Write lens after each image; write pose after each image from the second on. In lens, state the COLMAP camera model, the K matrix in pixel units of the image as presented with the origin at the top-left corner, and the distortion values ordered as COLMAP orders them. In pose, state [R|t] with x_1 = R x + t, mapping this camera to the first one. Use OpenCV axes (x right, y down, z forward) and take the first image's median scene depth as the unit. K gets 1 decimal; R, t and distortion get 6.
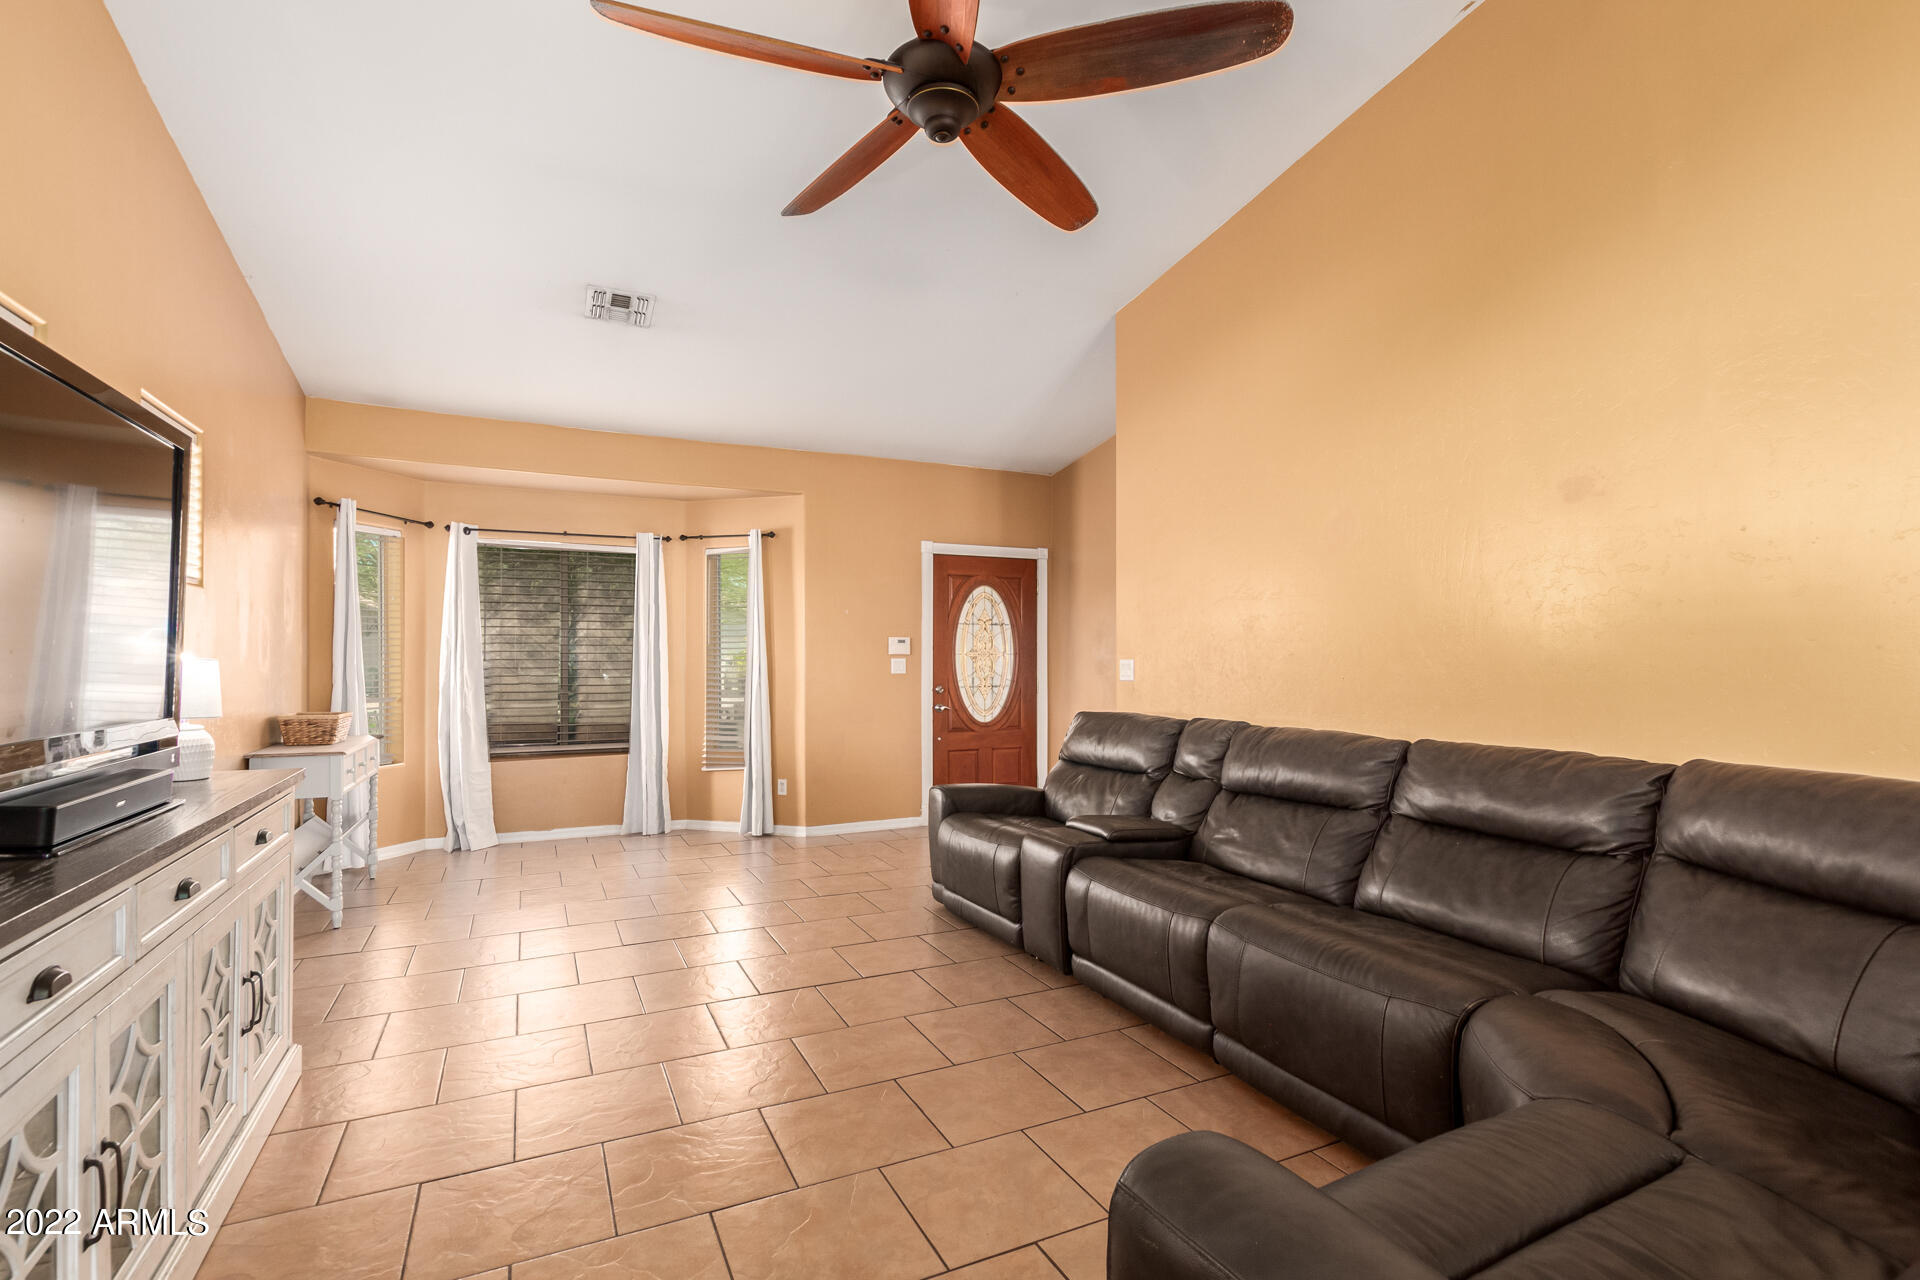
lens RADIAL K [[899.9, 0, 951.7], [0, 899.9, 643.9], [0, 0, 1]] dist [-0.001668, -0.000090]
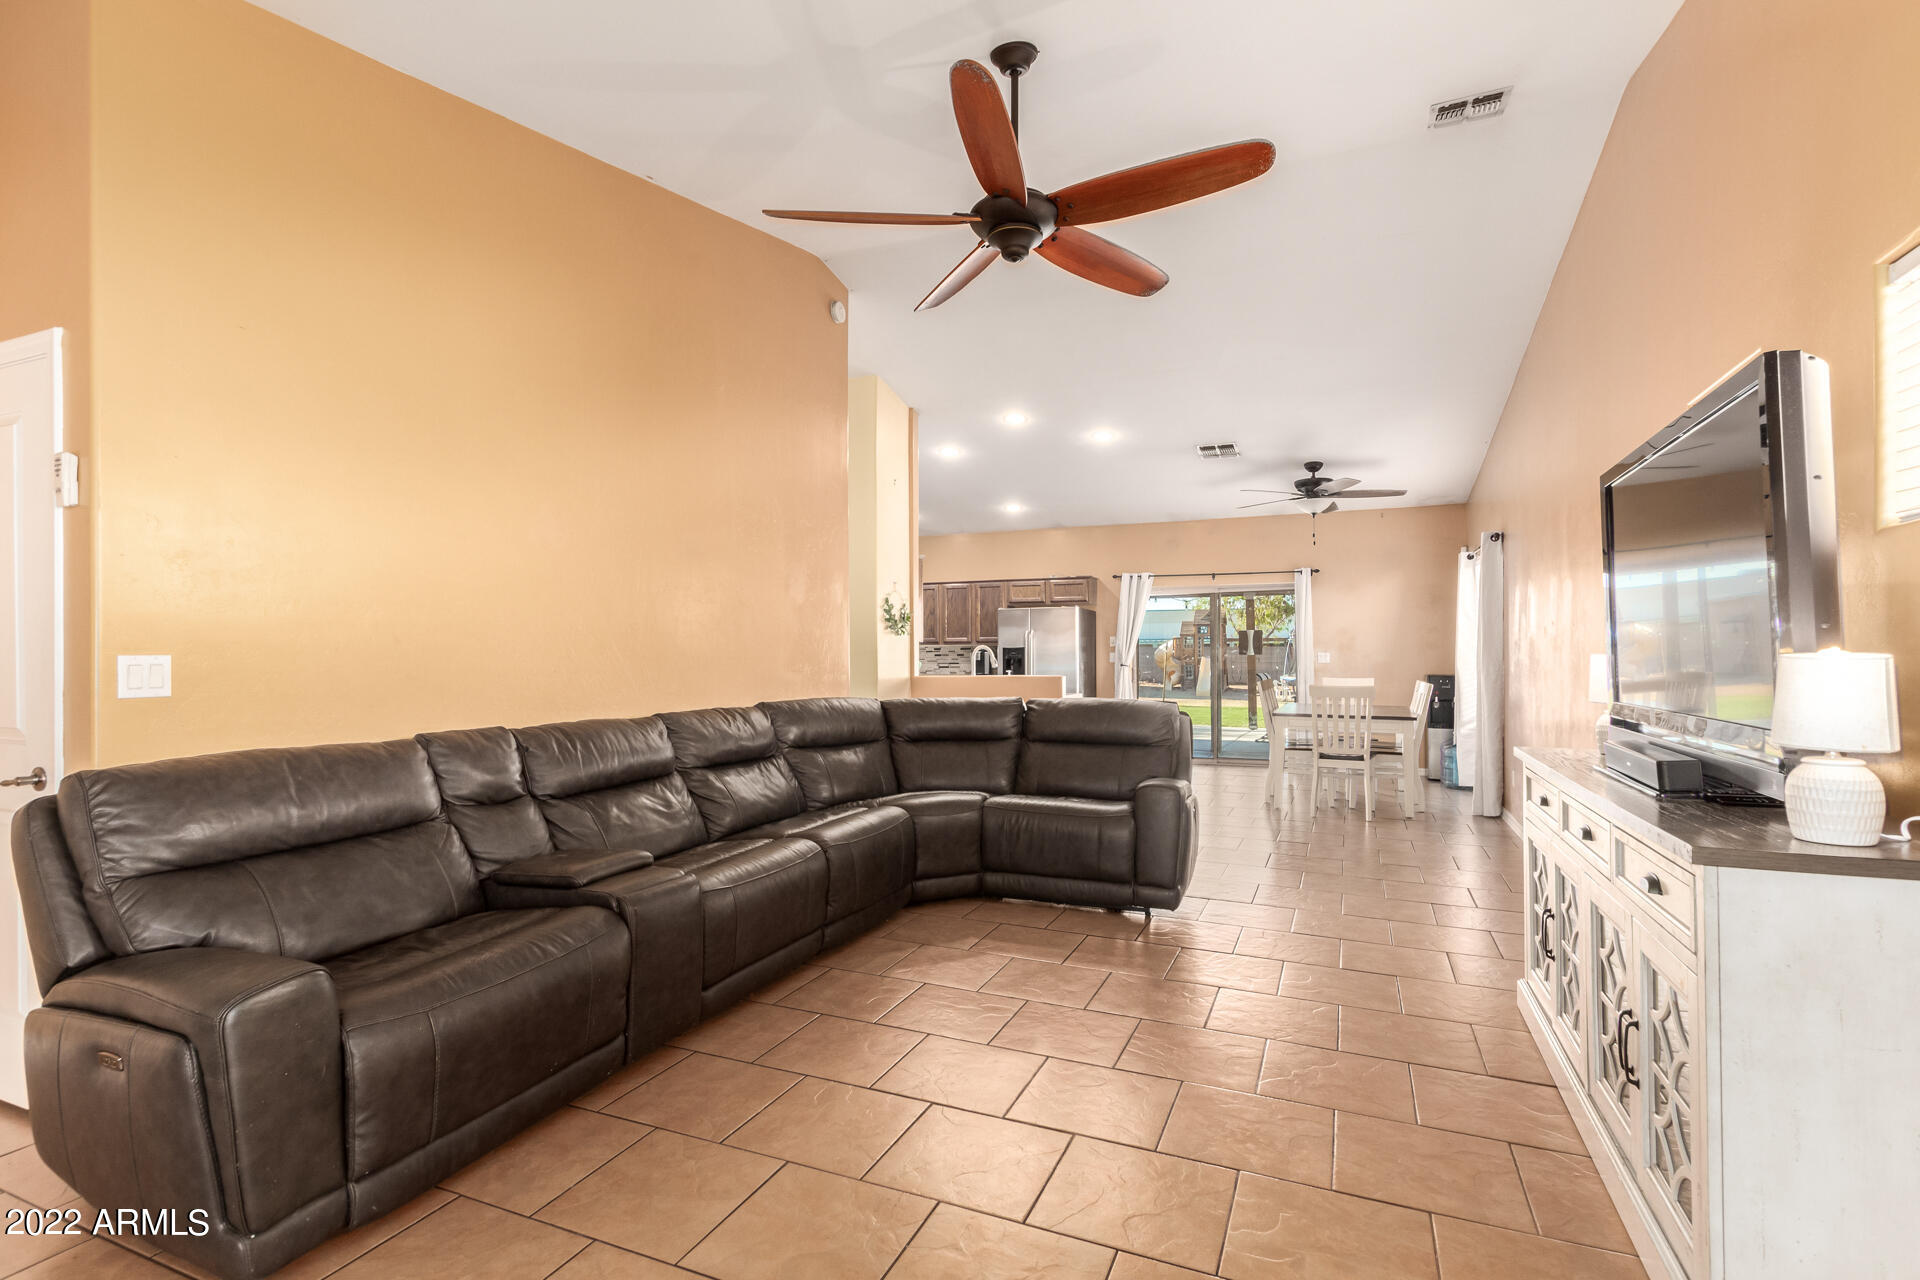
lens RADIAL K [[899.9, 0, 953.3], [0, 899.9, 639.4], [0, 0, 1]] dist [-0.001668, -0.000090]
pose [[-0.651740, 0.007430, 0.758406, -0.665837], [-0.010729, 0.999762, -0.019015, 0.017677], [-0.758367, -0.020530, -0.651505, 1.355730]]
